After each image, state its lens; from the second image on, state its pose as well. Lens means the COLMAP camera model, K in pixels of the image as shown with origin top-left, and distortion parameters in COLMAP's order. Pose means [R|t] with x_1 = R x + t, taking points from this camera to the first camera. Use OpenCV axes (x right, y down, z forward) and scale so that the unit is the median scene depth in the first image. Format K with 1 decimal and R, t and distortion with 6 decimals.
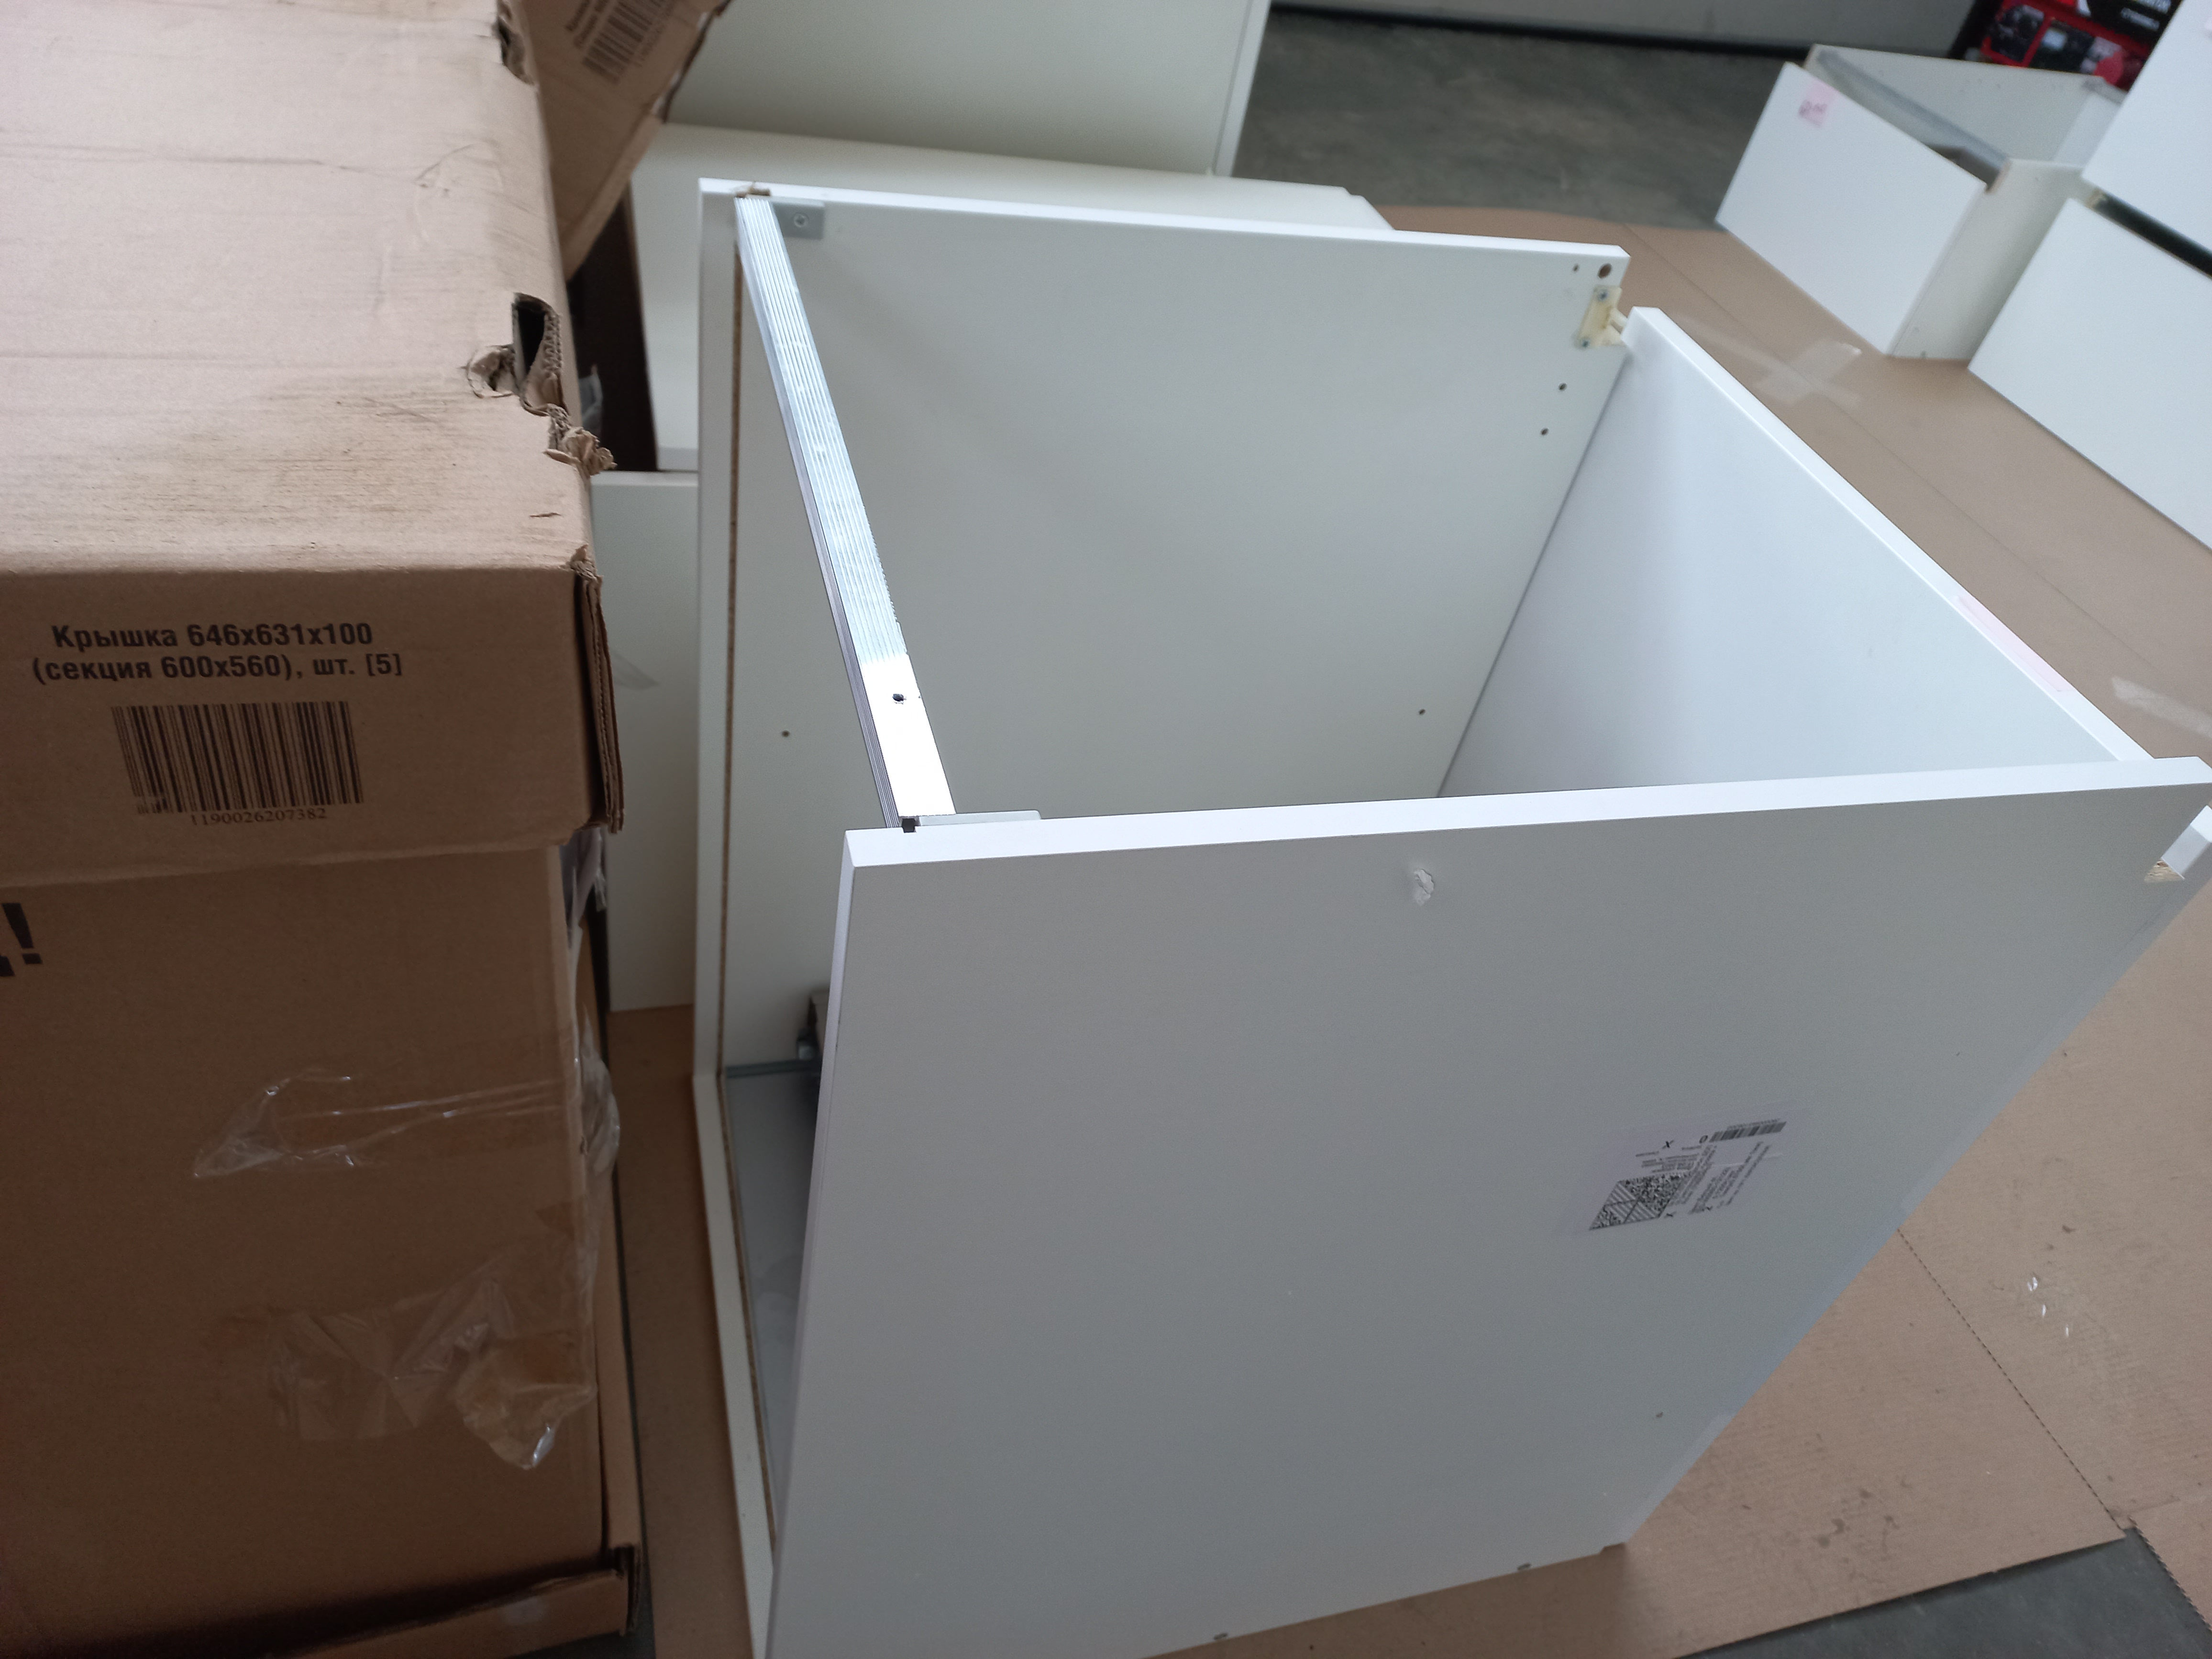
lens RADIAL K [[1578.7, 0, 1106.0], [0, 1578.7, 829.5], [0, 0, 1]] dist [0.030339, 0.002569]
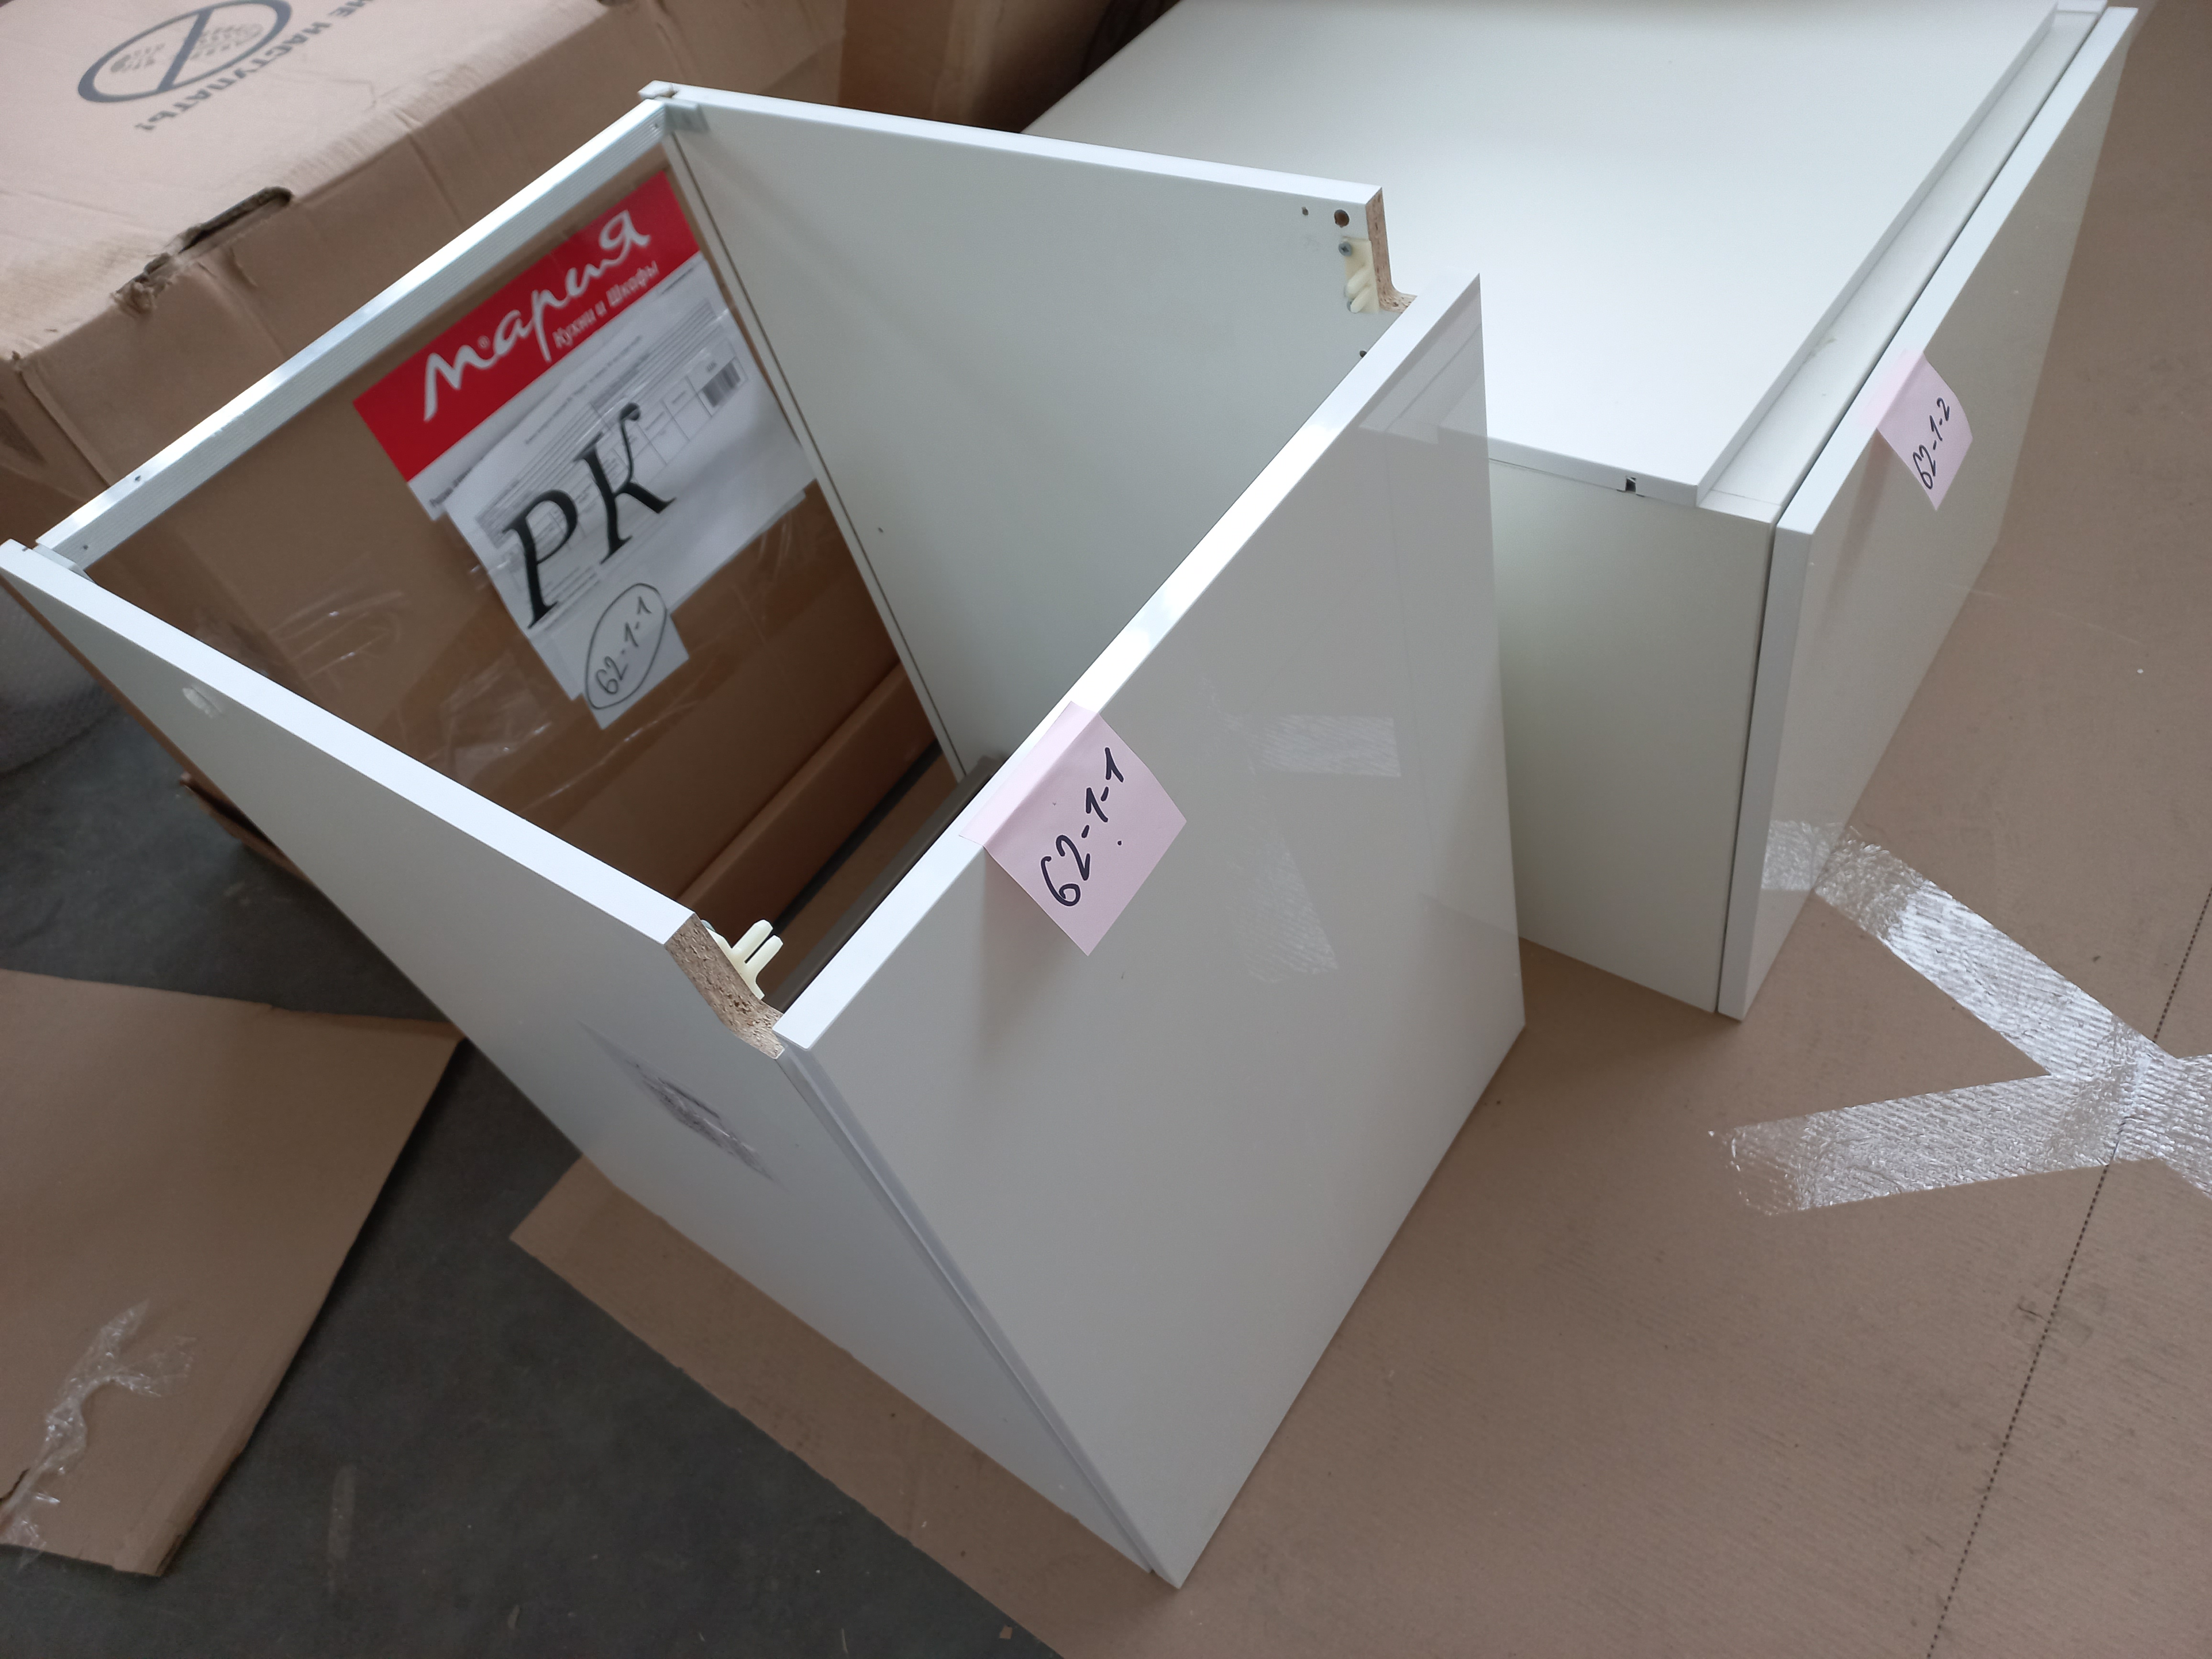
lens RADIAL K [[1583.8, 0, 1109.3], [0, 1583.8, 822.4], [0, 0, 1]] dist [0.030553, 0.005021]
pose [[0.555788, 0.387073, -0.735714, 0.822165], [-0.269109, 0.921109, 0.281317, -0.227098], [0.786562, 0.041635, 0.616106, 0.364093]]
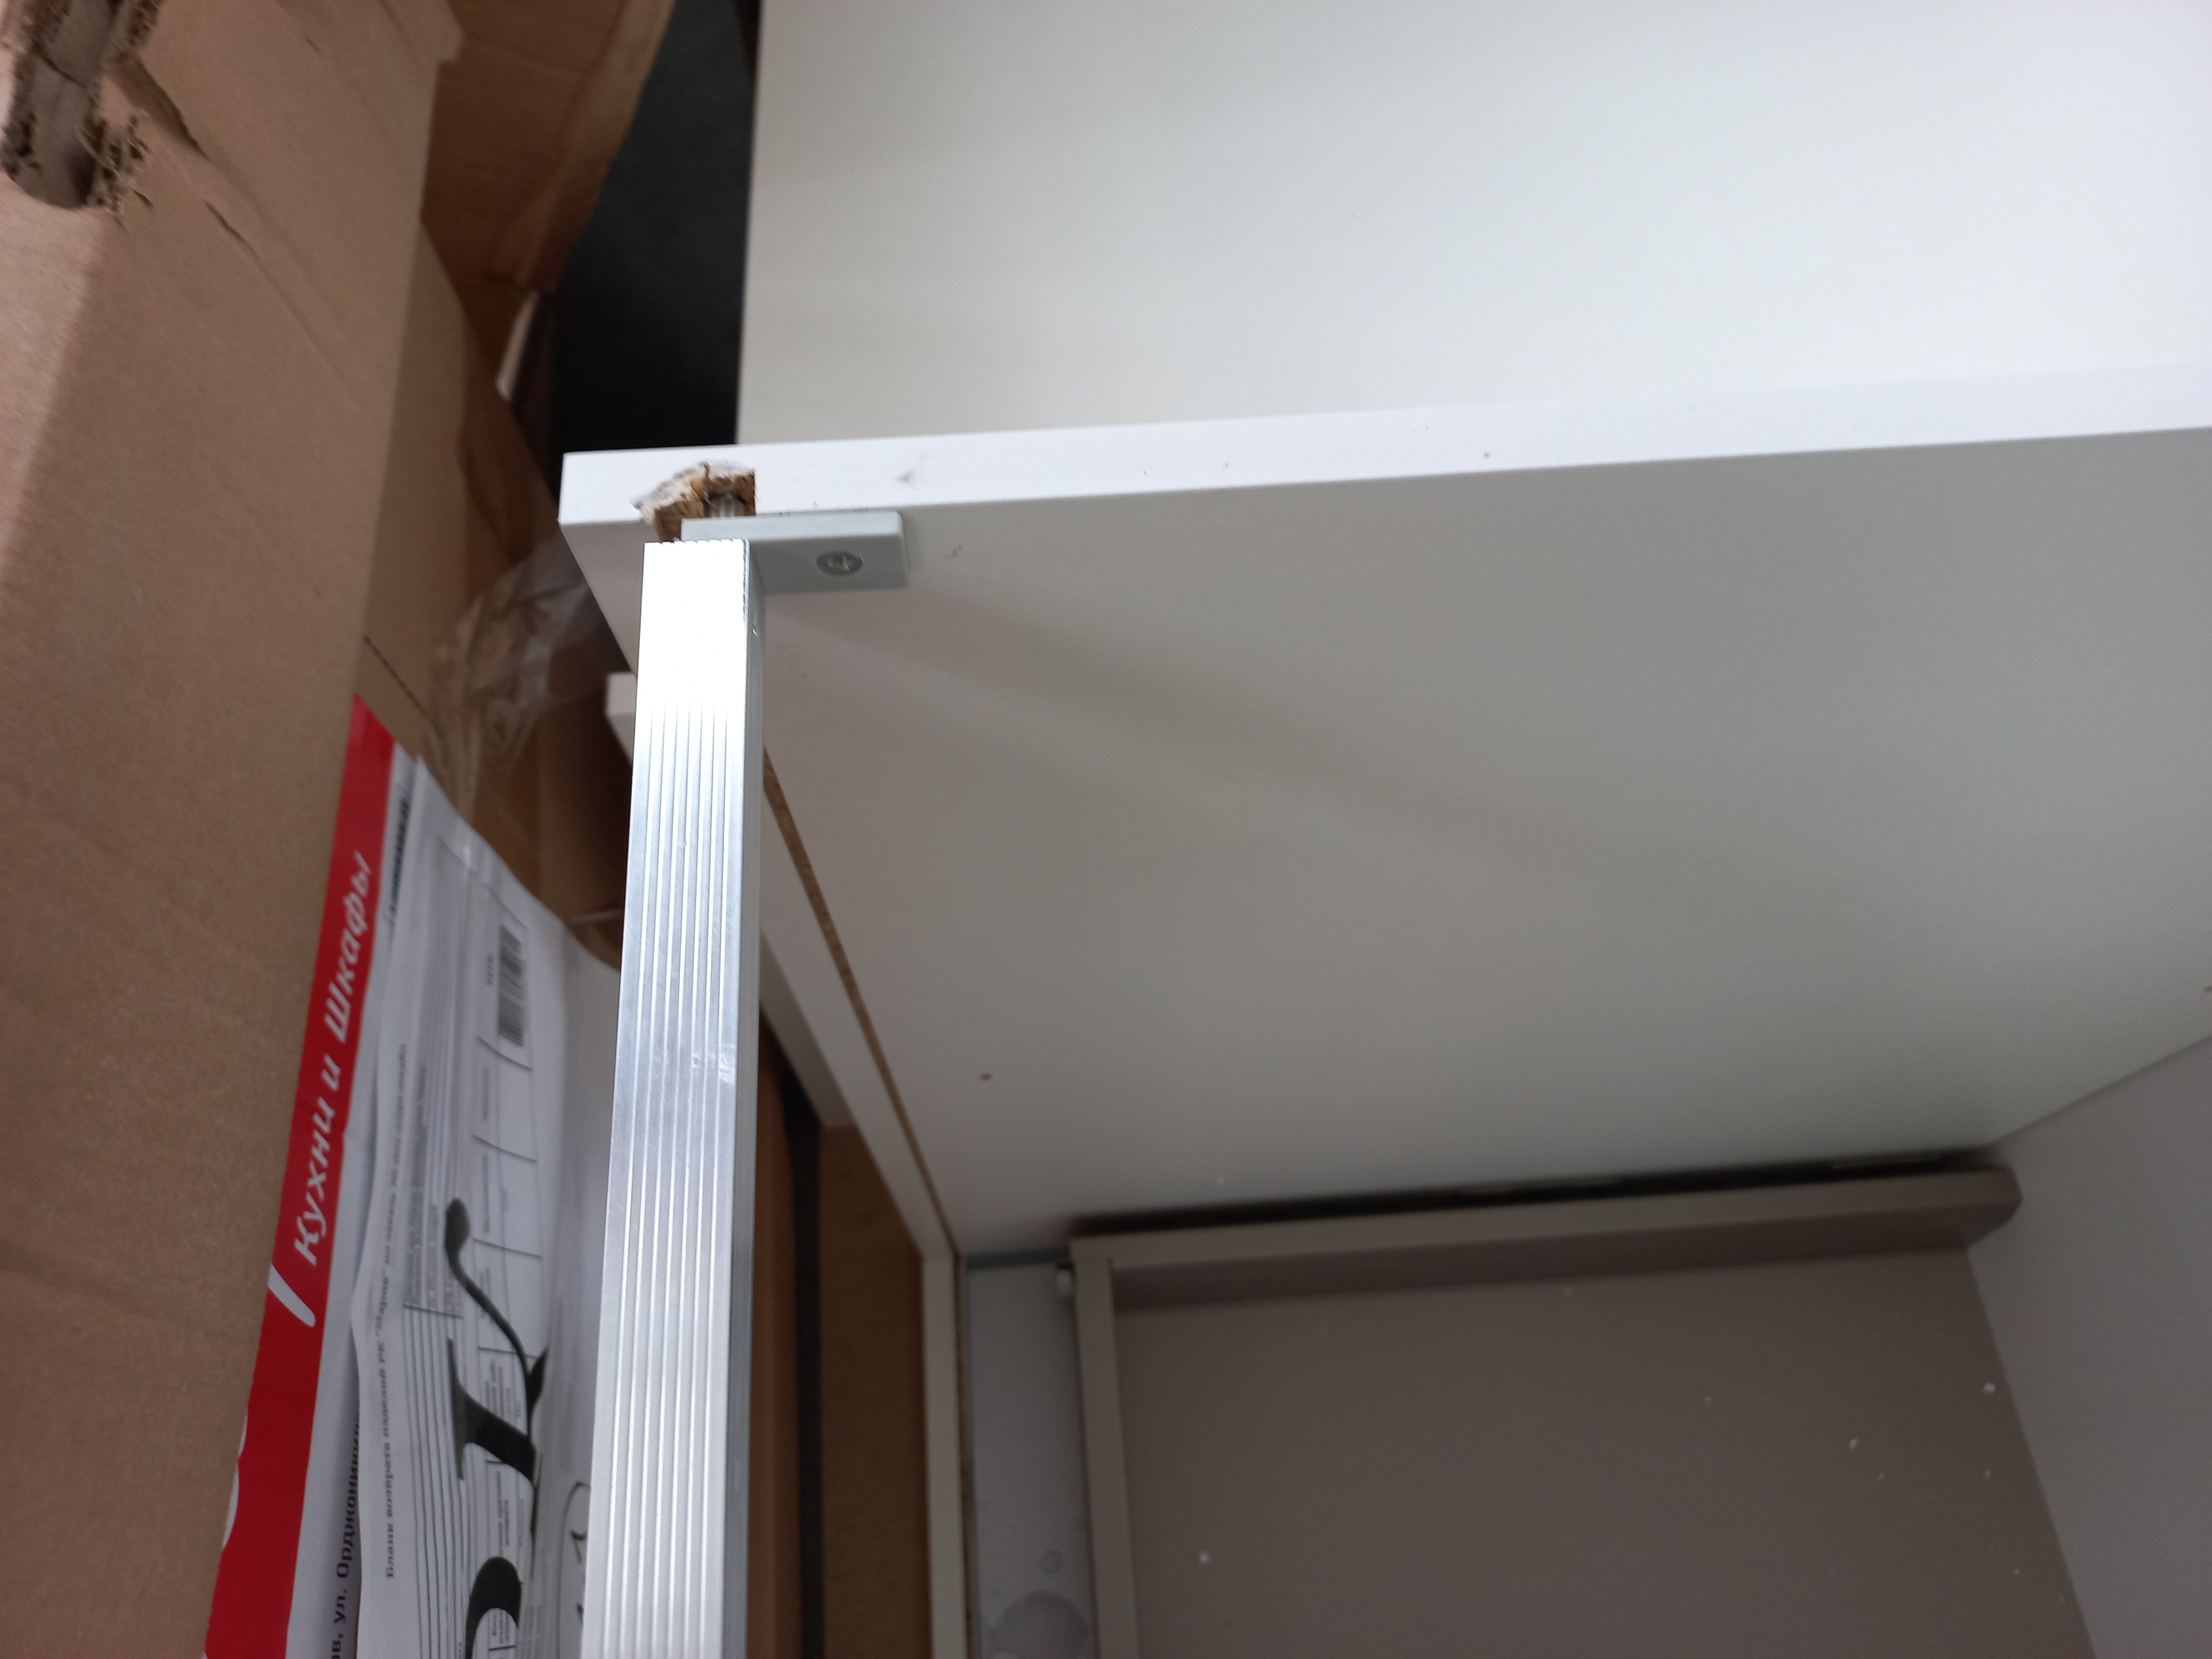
lens RADIAL K [[1603.9, 0, 1107.9], [0, 1603.9, 798.0], [0, 0, 1]] dist [-0.026957, 0.075374]
pose [[0.968673, 0.091713, -0.230784, -0.033293], [-0.005498, 0.937000, 0.349286, -0.330630], [0.248278, -0.337075, 0.908151, 0.481073]]
